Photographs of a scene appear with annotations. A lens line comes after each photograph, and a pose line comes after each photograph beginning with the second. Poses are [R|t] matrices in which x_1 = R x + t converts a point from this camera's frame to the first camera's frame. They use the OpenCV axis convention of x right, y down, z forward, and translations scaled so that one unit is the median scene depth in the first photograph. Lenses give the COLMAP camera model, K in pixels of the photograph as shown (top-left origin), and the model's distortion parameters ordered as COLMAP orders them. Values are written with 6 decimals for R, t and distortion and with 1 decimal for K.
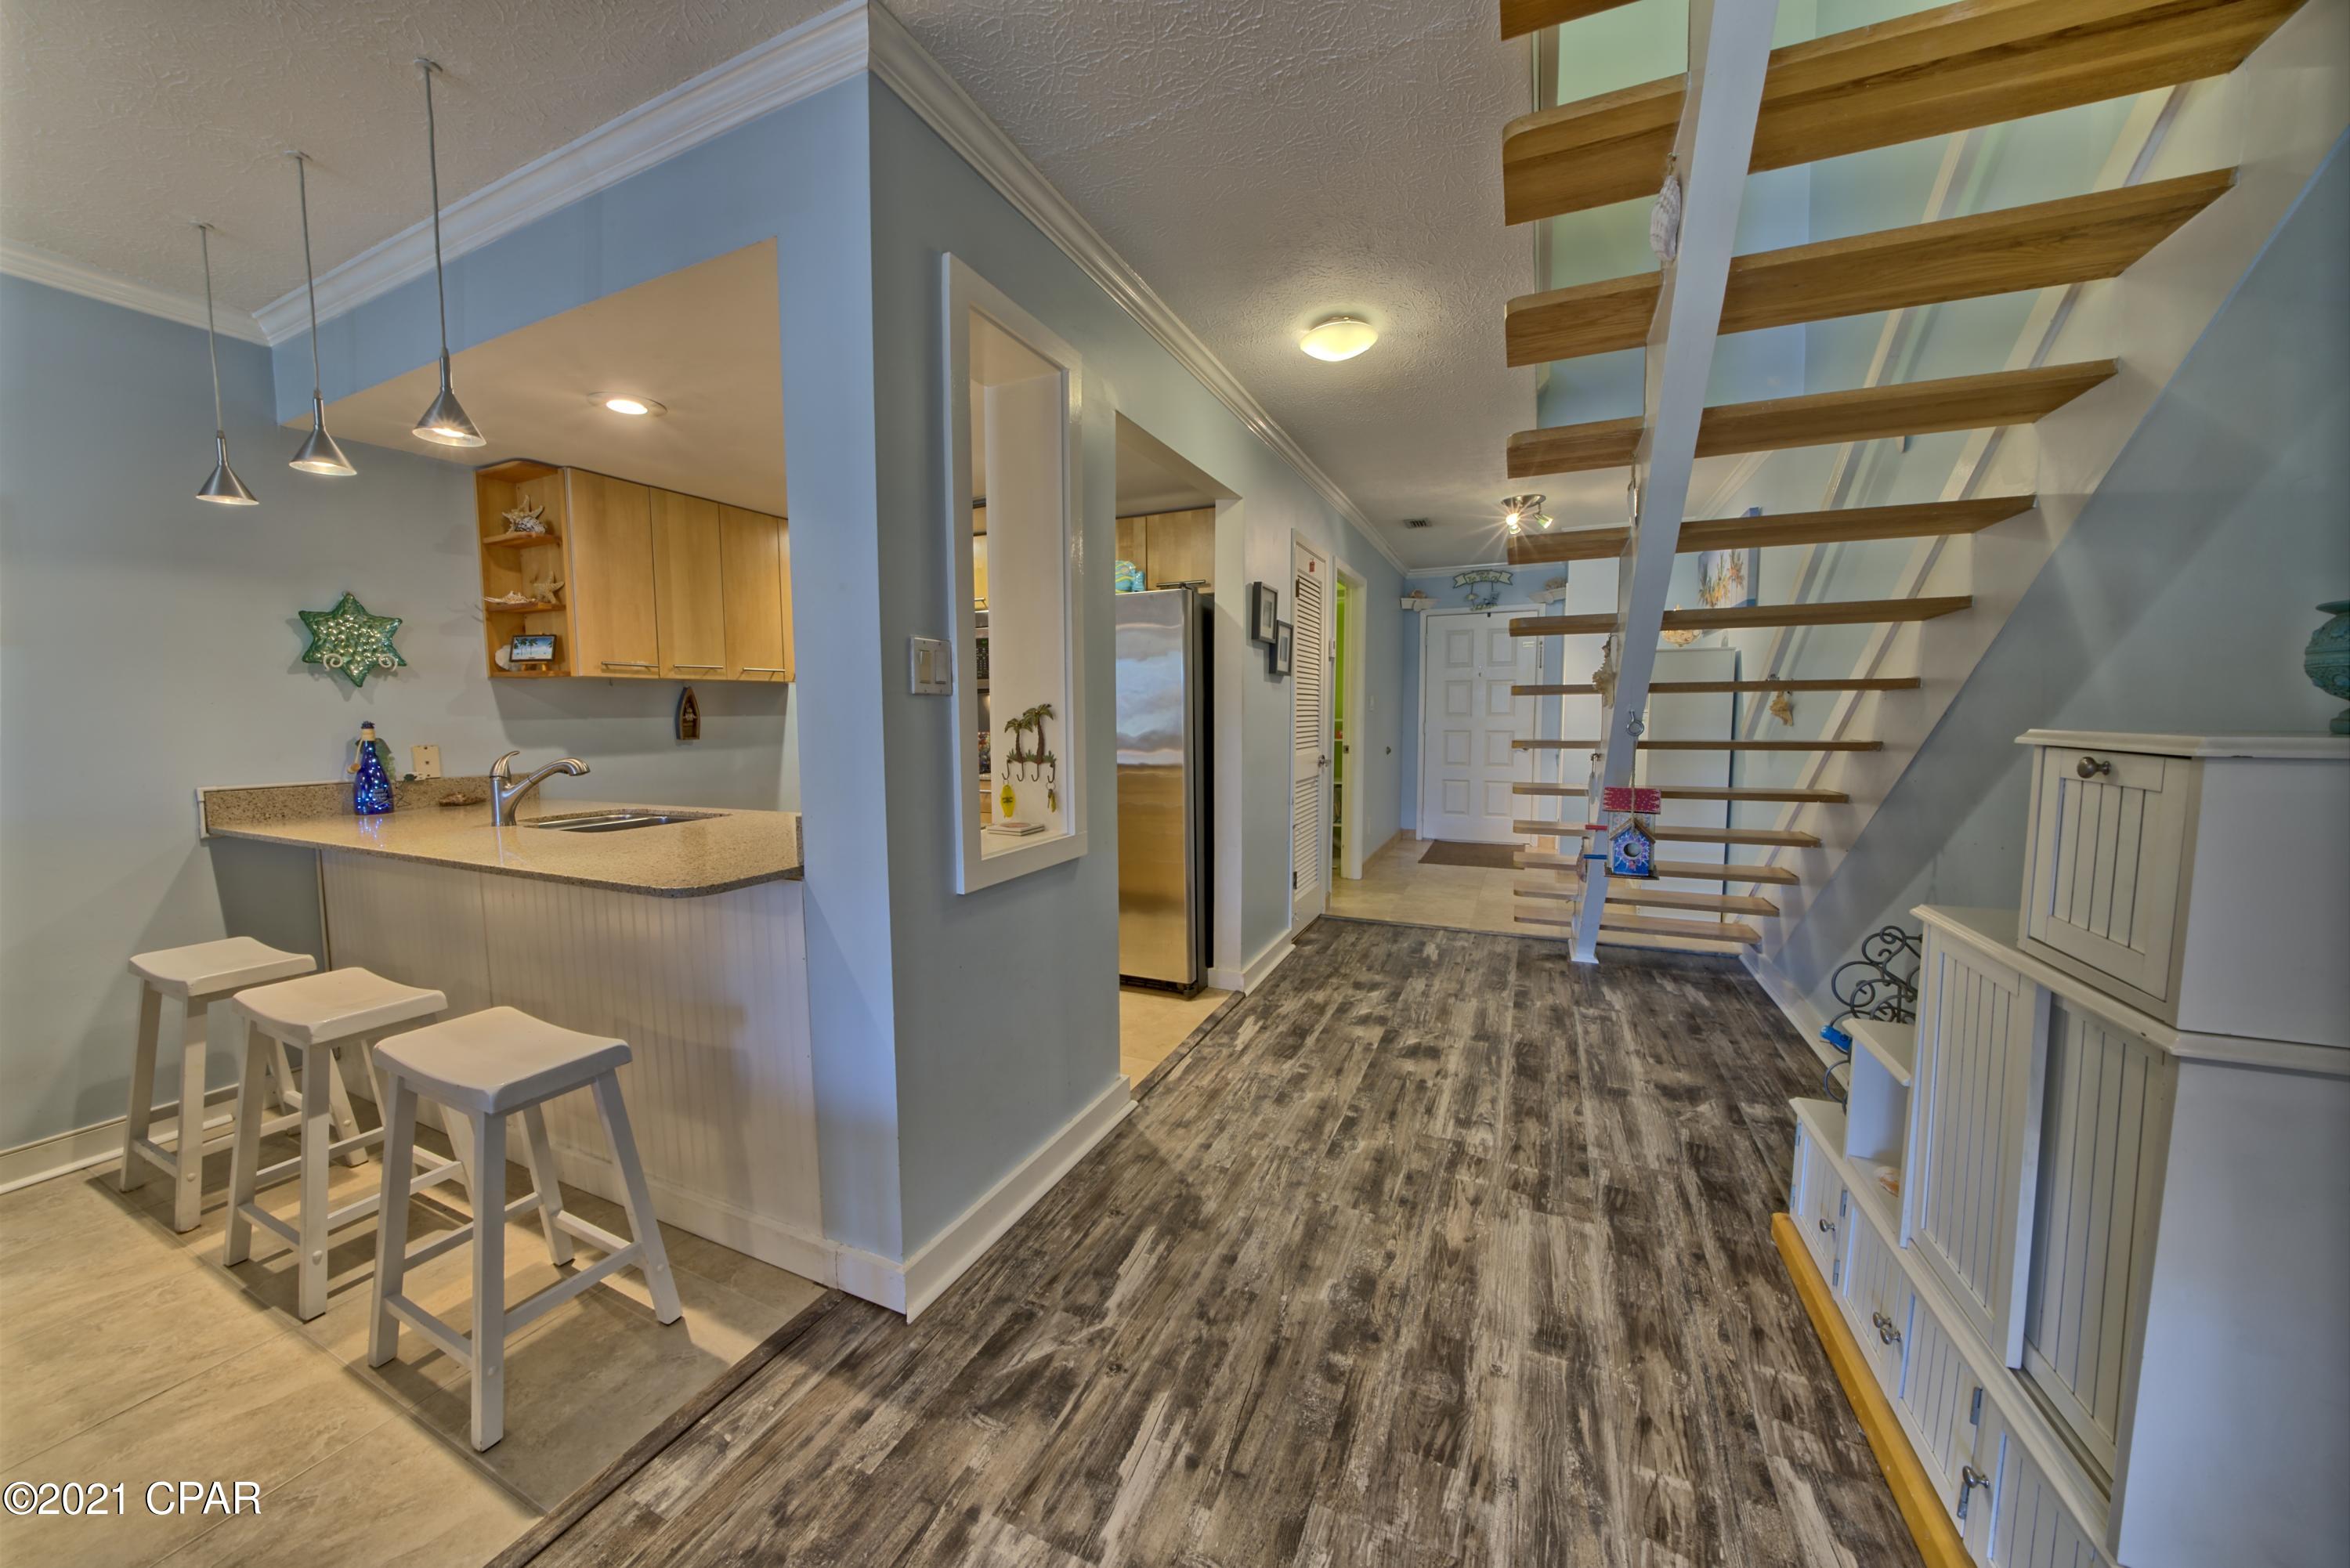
lens RADIAL K [[810.1, 0, 1161.7], [0, 810.1, 782.3], [0, 0, 1]] dist [-0.023420, 0.001257]
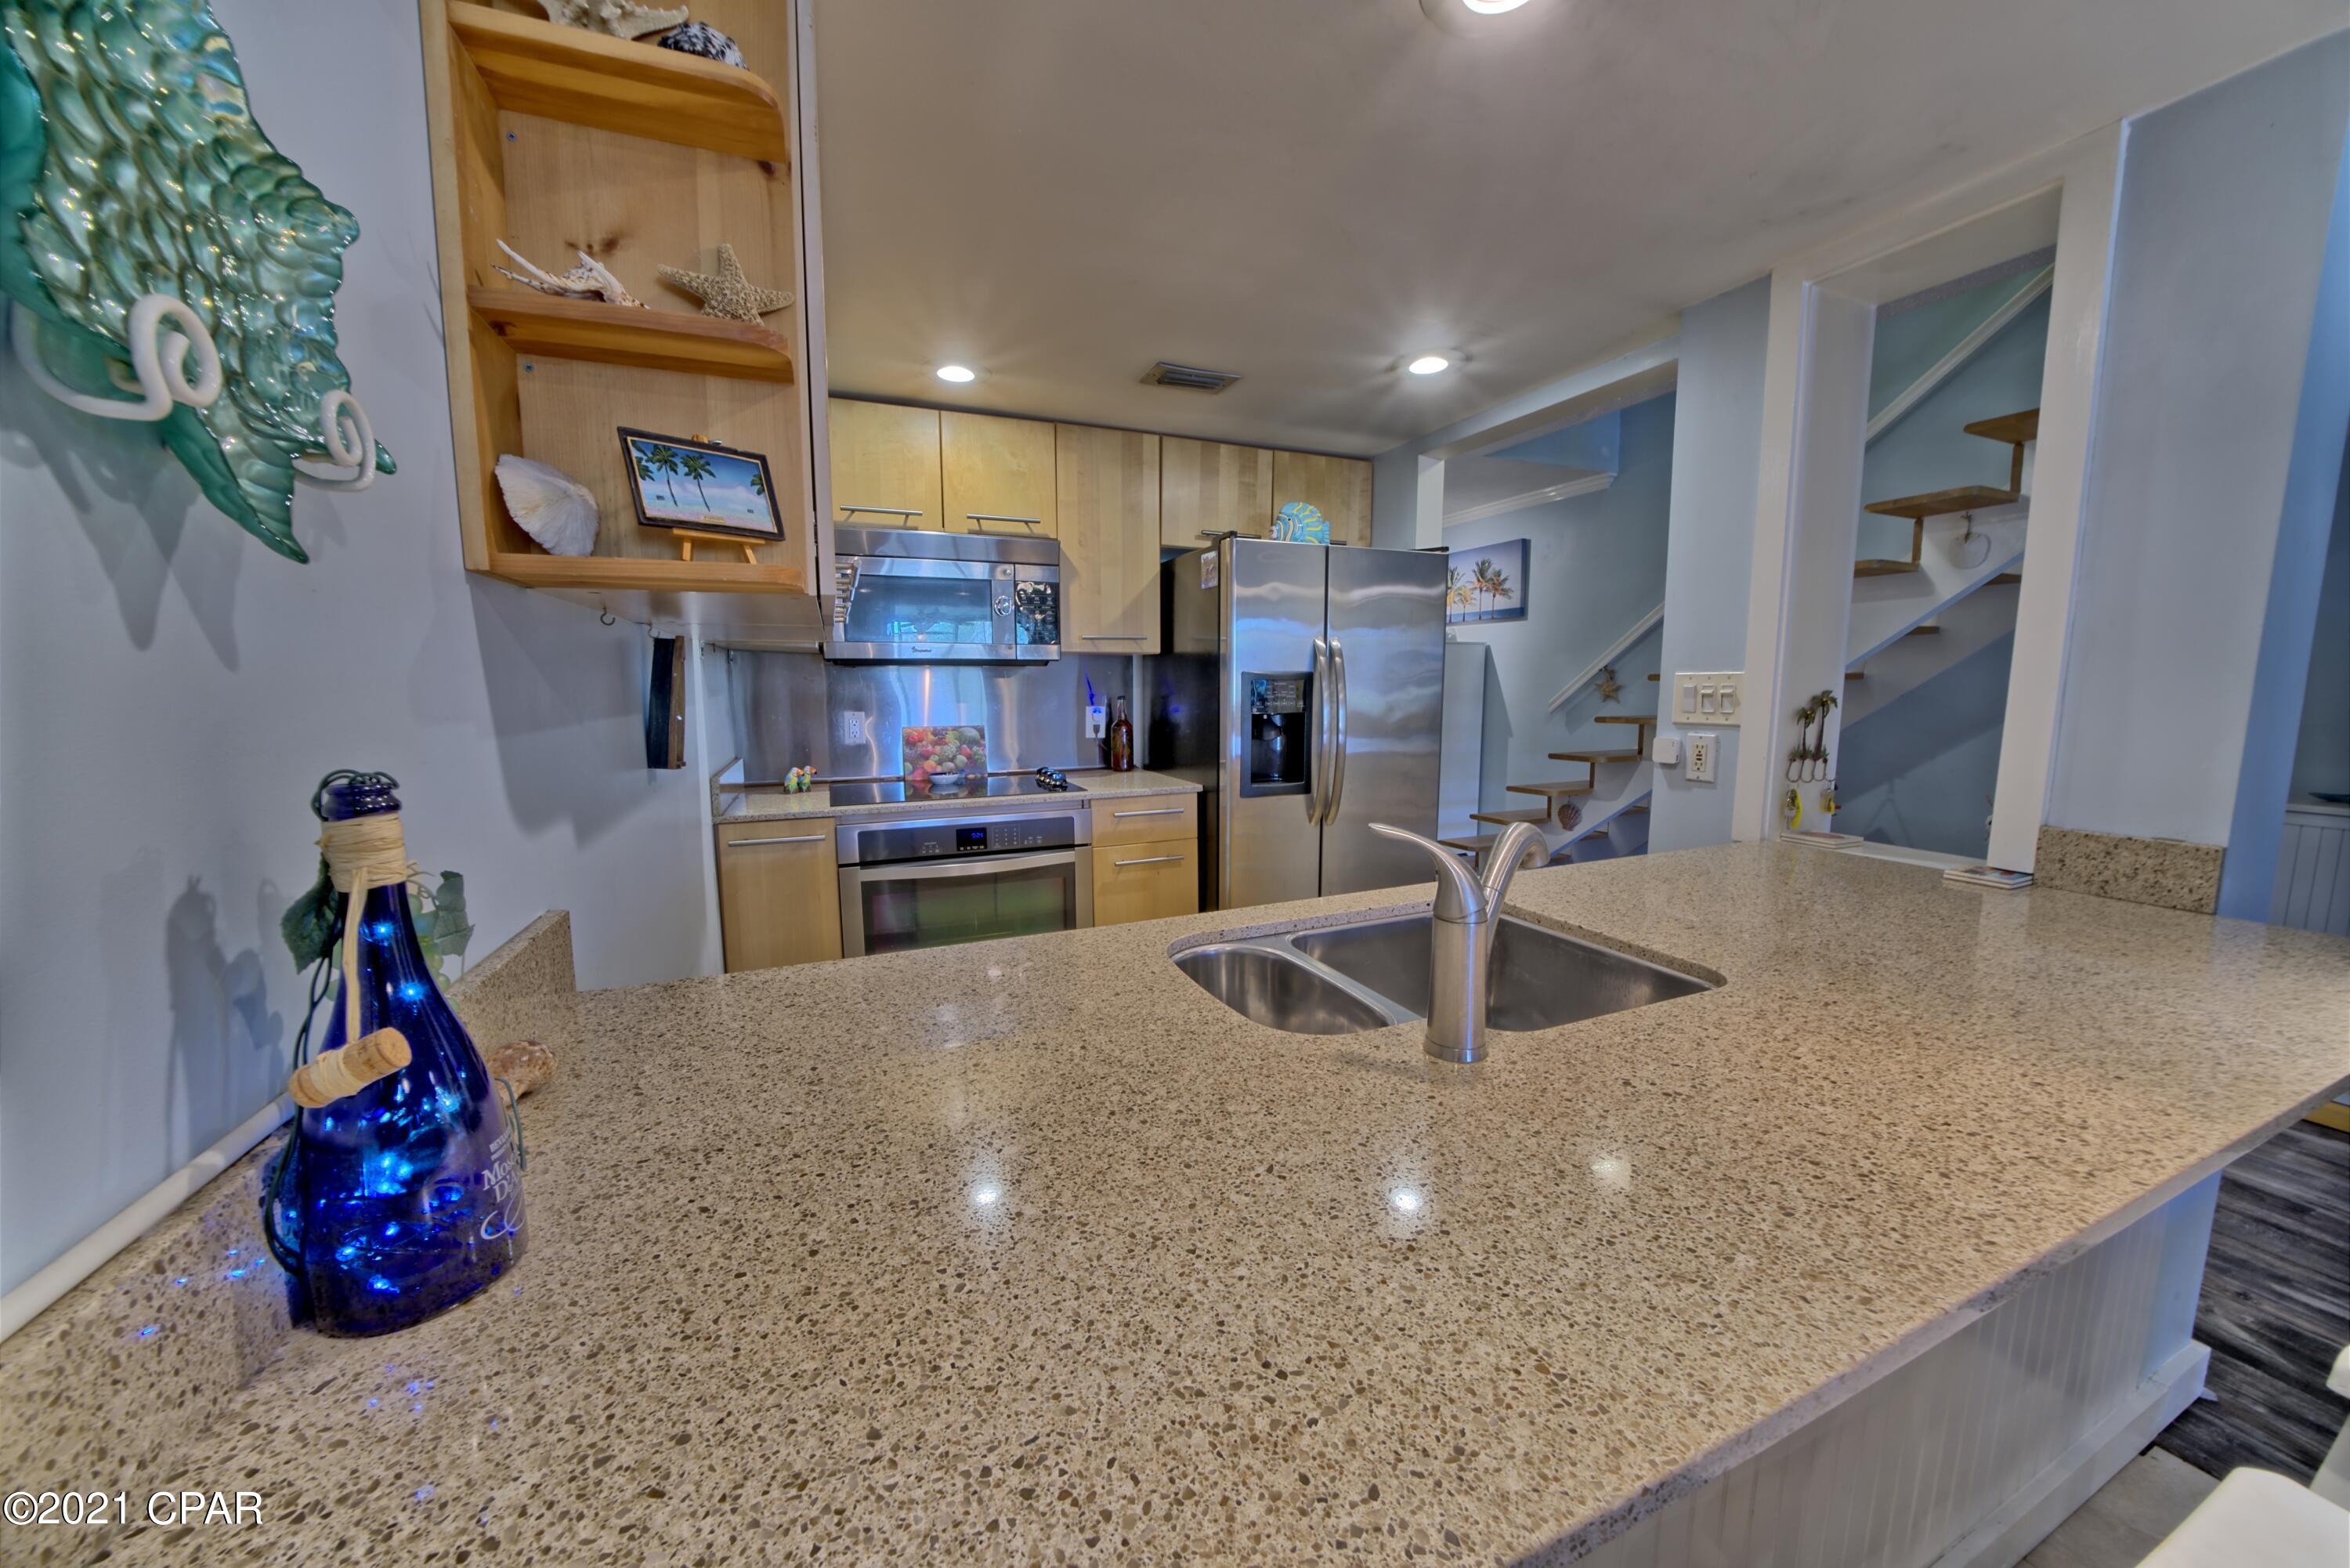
lens RADIAL K [[810.1, 0, 1174.1], [0, 810.1, 783.8], [0, 0, 1]] dist [-0.023420, 0.001257]
pose [[0.676887, -0.085159, 0.731144, -0.938744], [0.062413, 0.996348, 0.058267, -0.069083], [-0.733436, 0.006193, 0.679730, 0.705806]]
